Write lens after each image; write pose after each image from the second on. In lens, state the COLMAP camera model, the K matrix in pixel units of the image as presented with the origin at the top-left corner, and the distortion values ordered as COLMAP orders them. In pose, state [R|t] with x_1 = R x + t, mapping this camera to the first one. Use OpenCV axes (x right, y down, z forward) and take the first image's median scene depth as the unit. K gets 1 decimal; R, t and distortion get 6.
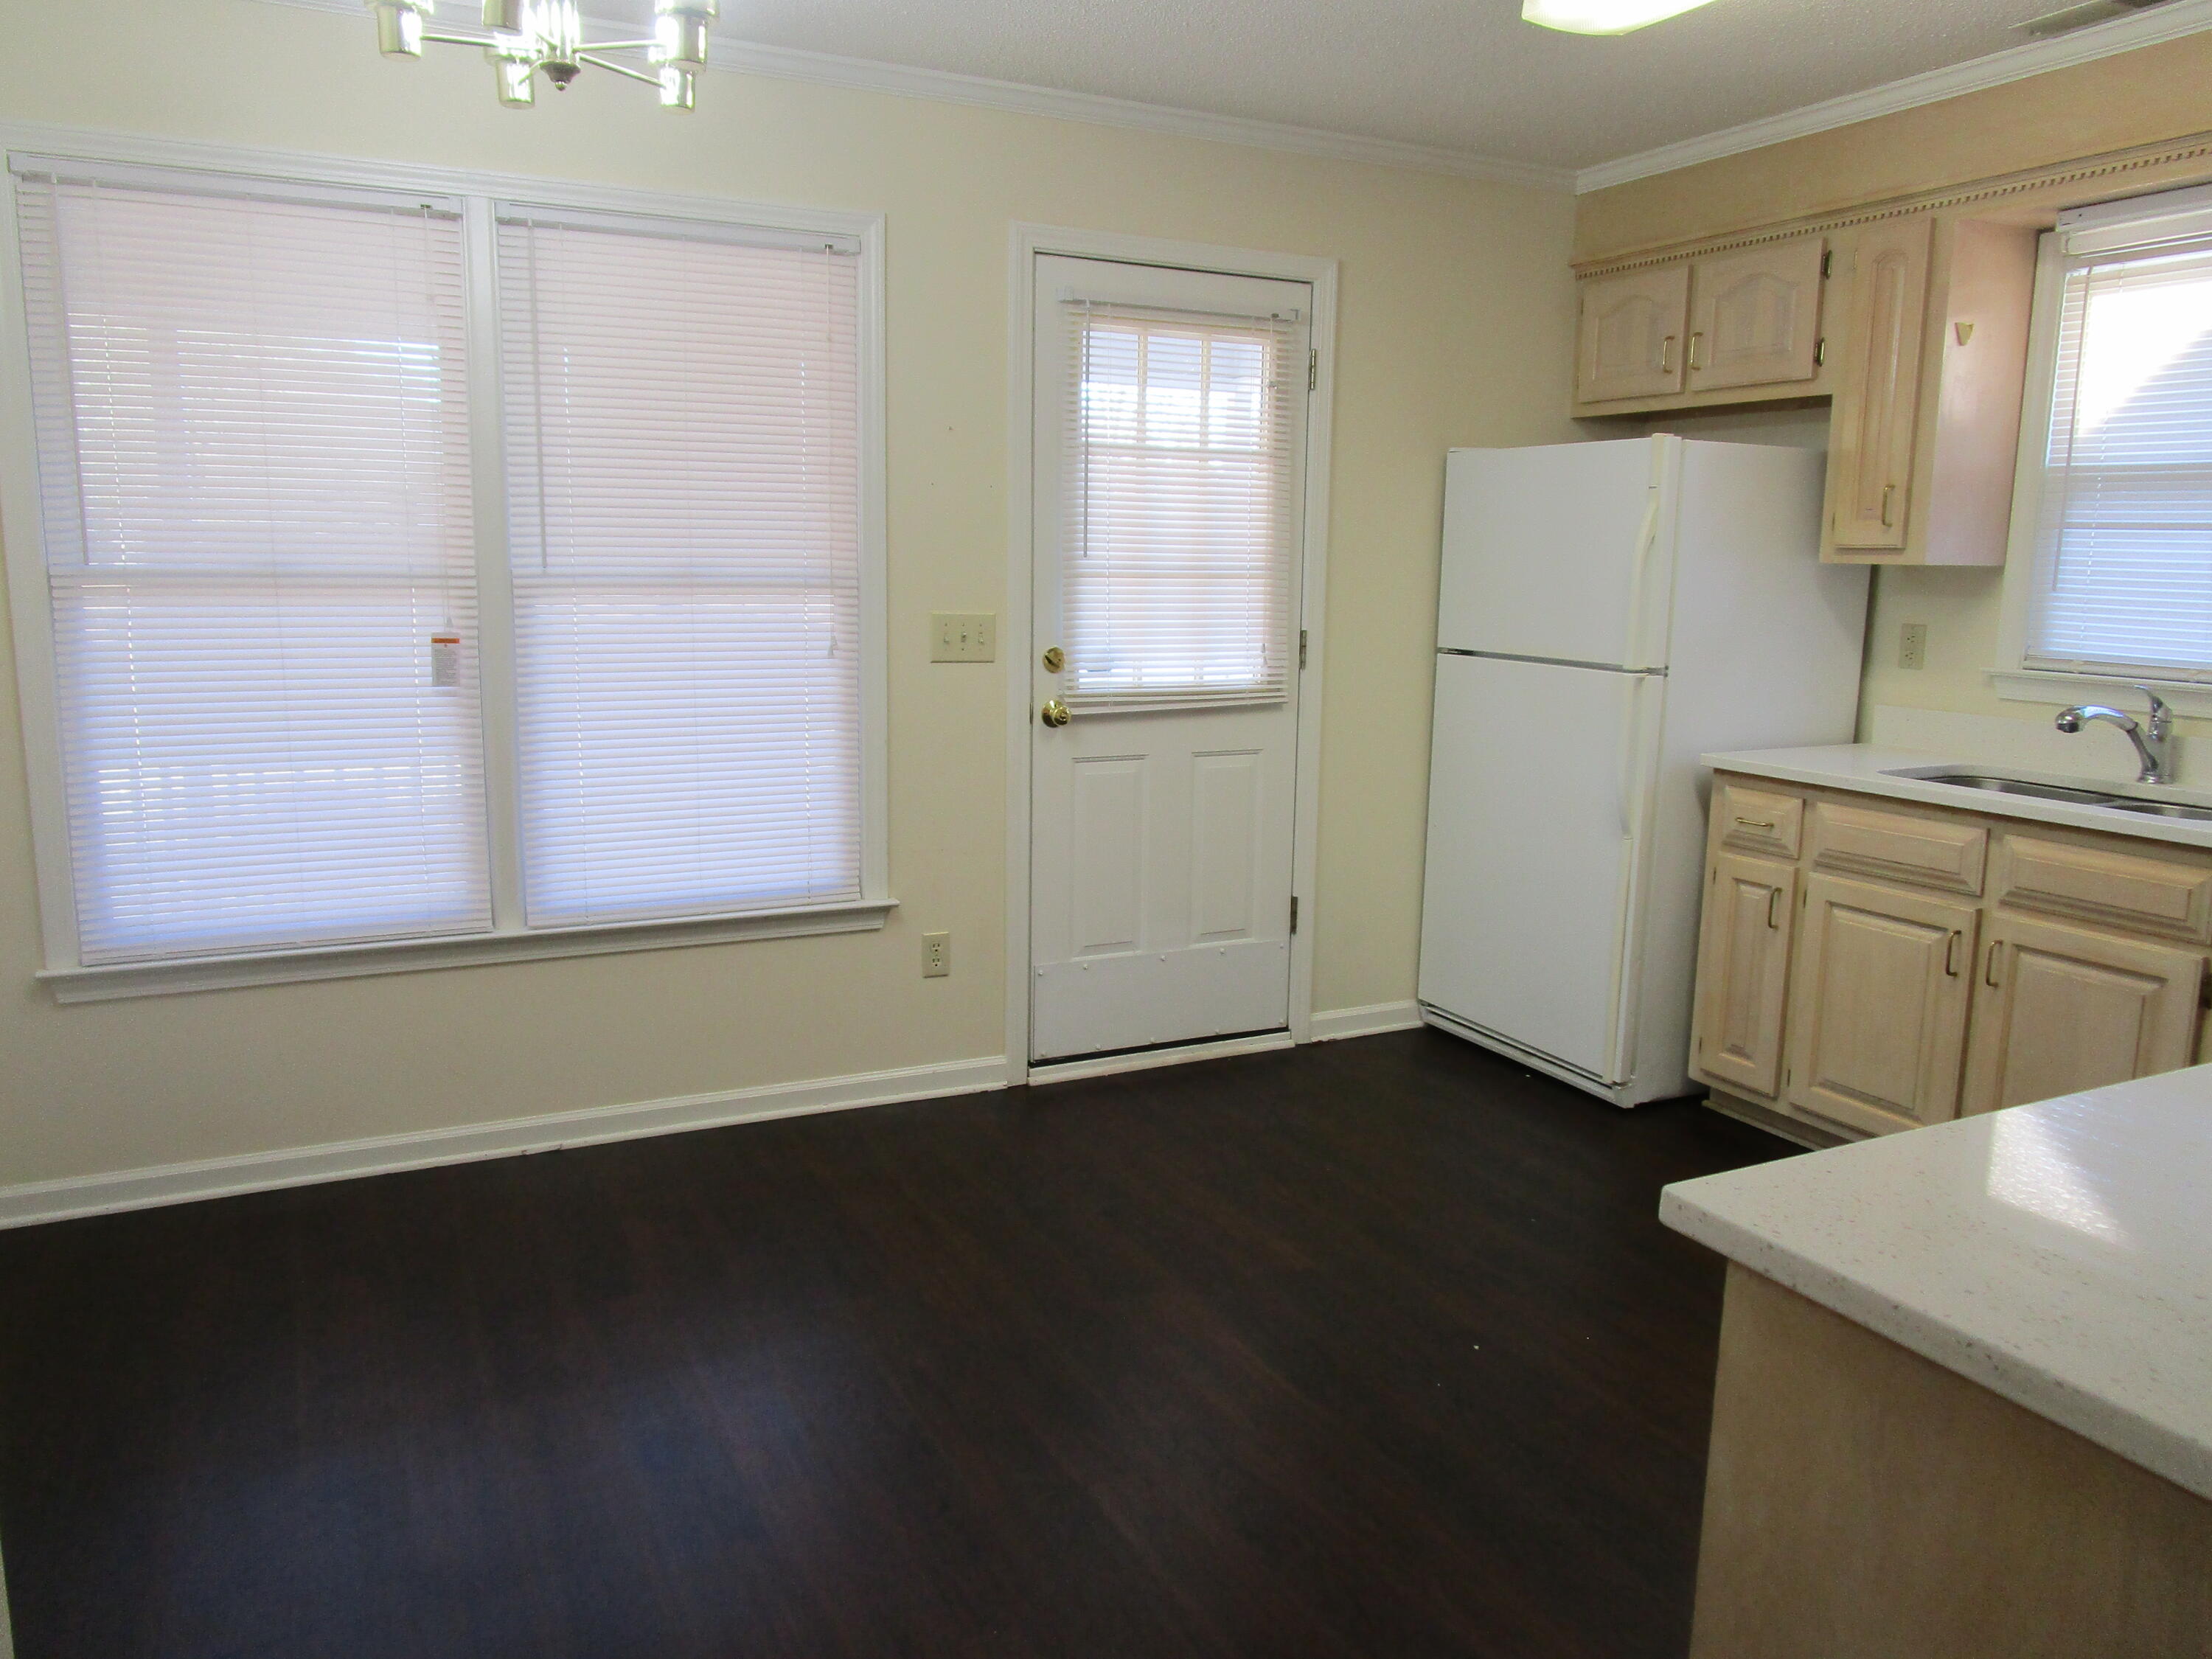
lens RADIAL K [[1580.8, 0, 1106.0], [0, 1580.8, 829.5], [0, 0, 1]] dist [-0.026233, 0.011372]
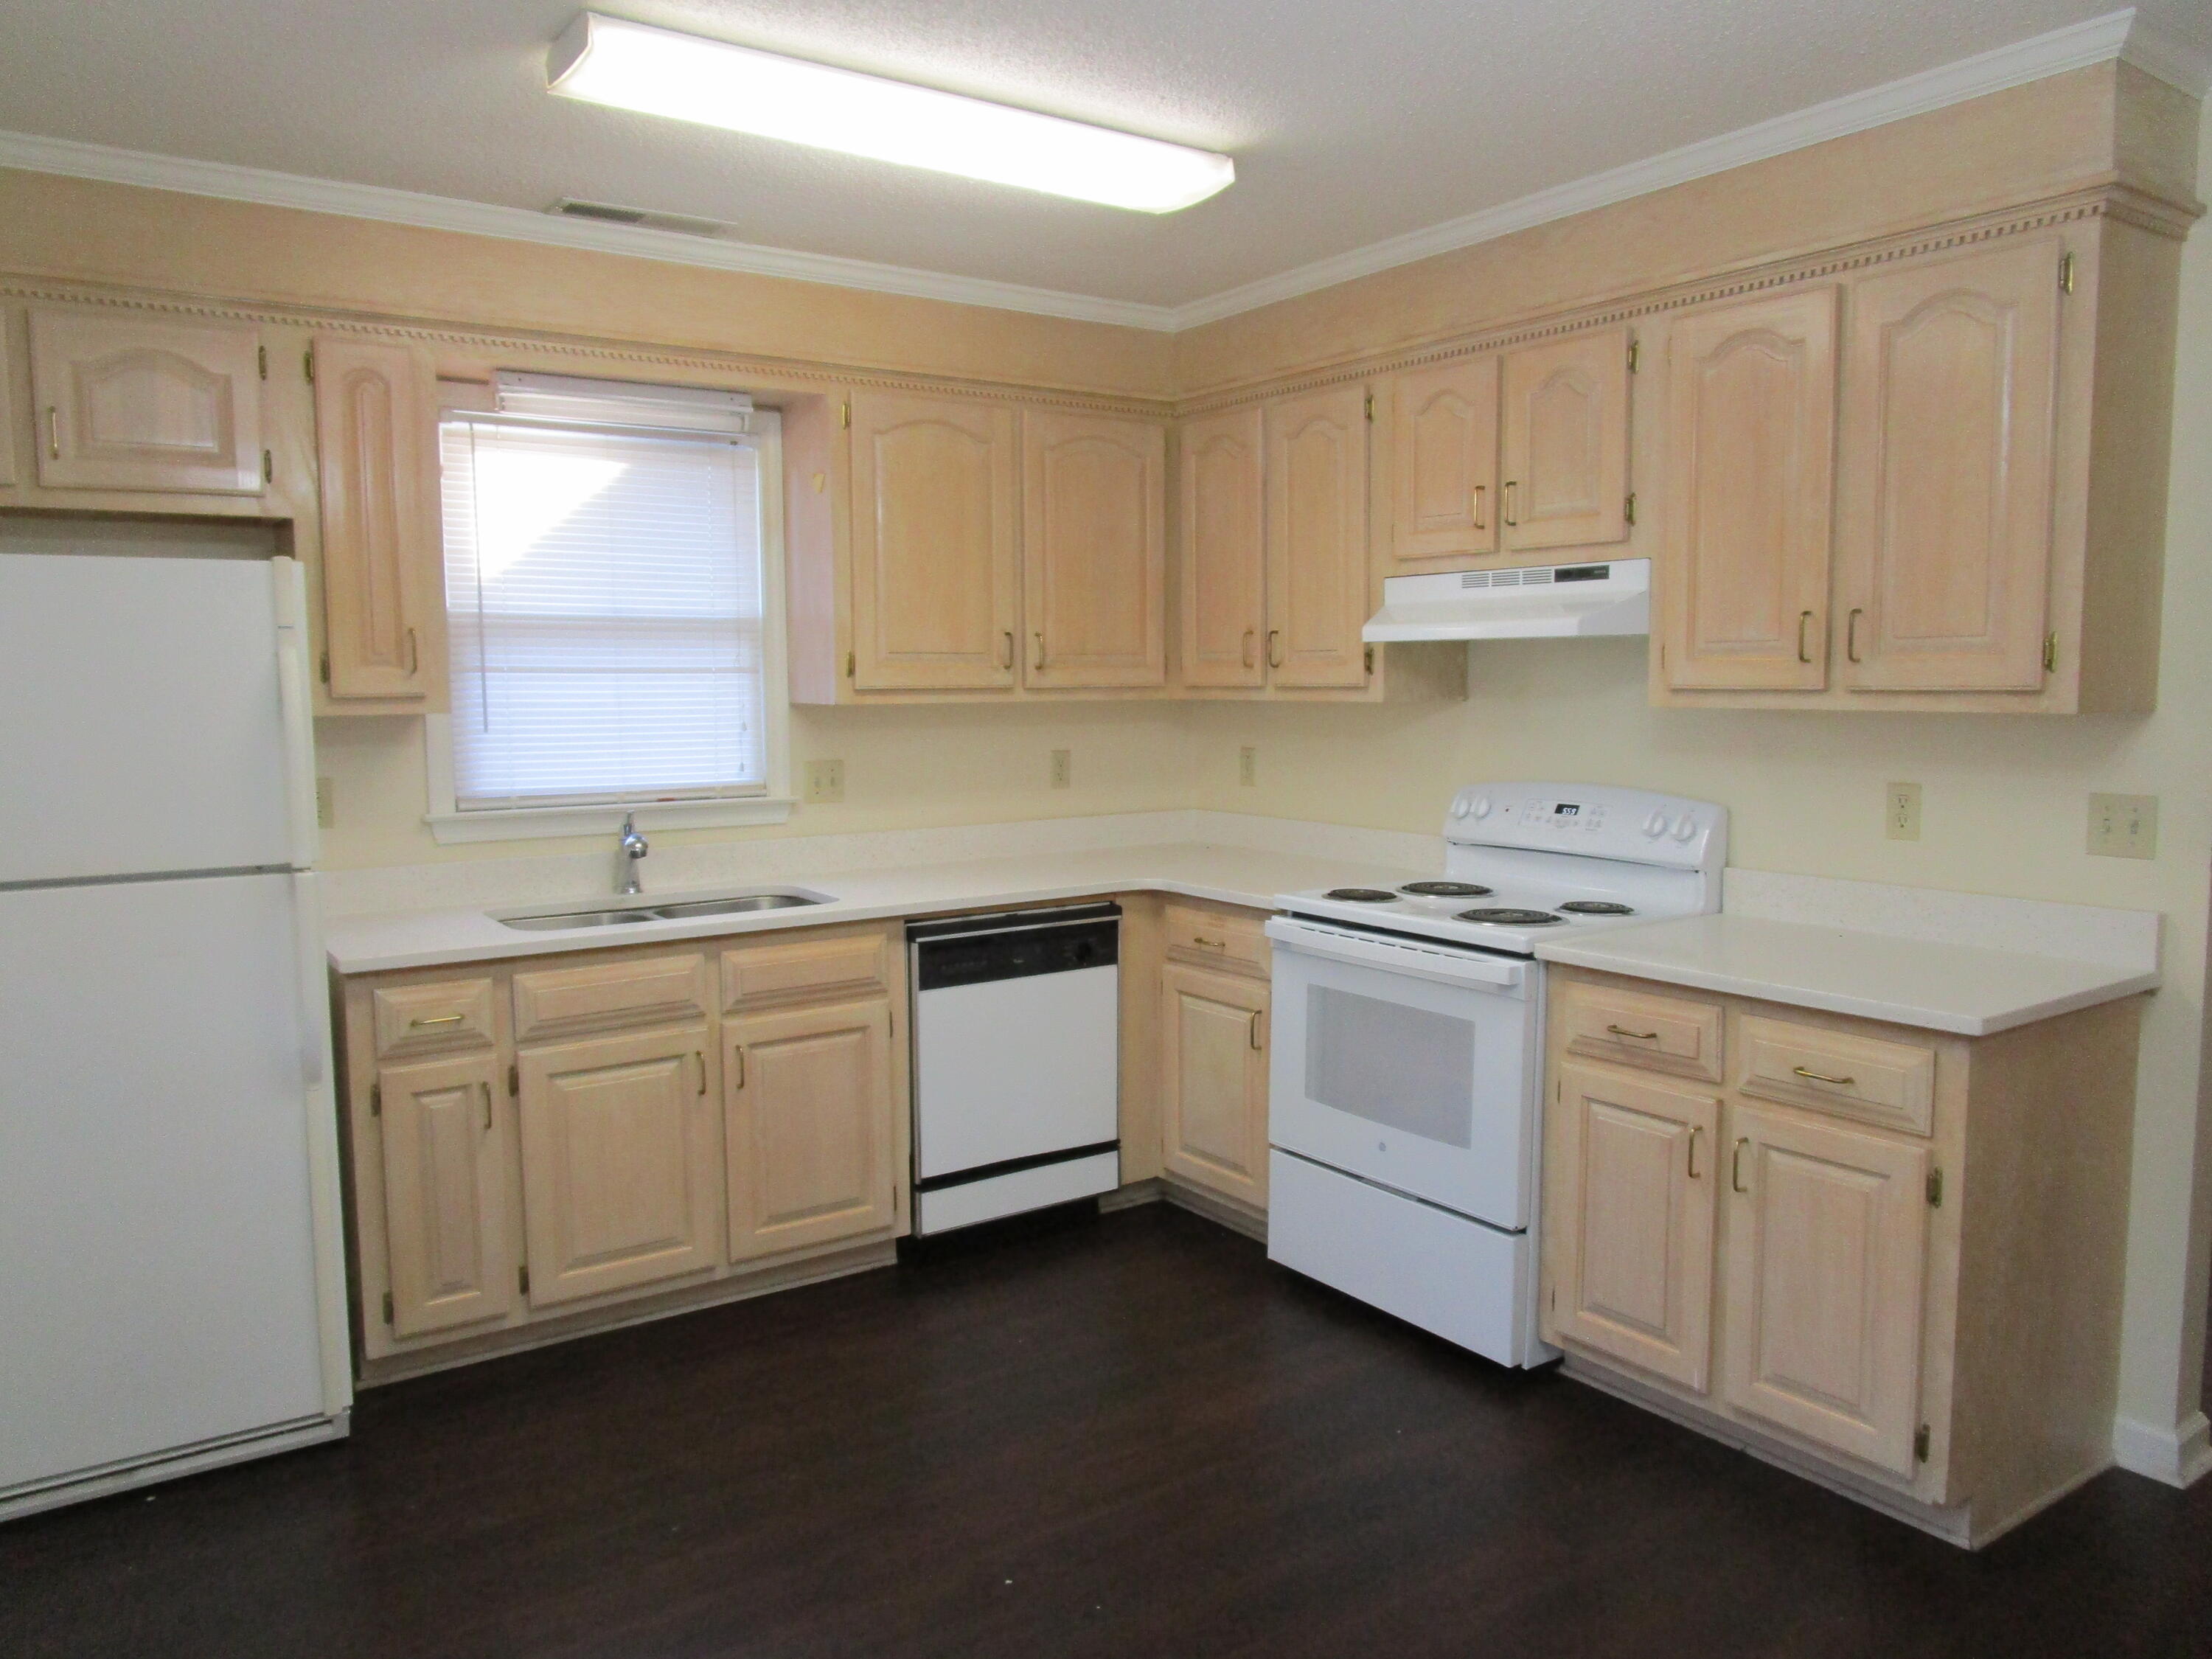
lens RADIAL K [[1580.8, 0, 1106.0], [0, 1580.8, 829.5], [0, 0, 1]] dist [-0.026233, 0.011372]
pose [[-0.148063, -0.111693, 0.982650, -0.486061], [0.173394, 0.975280, 0.136981, -0.165386], [-0.973659, 0.190668, -0.125036, 0.765883]]
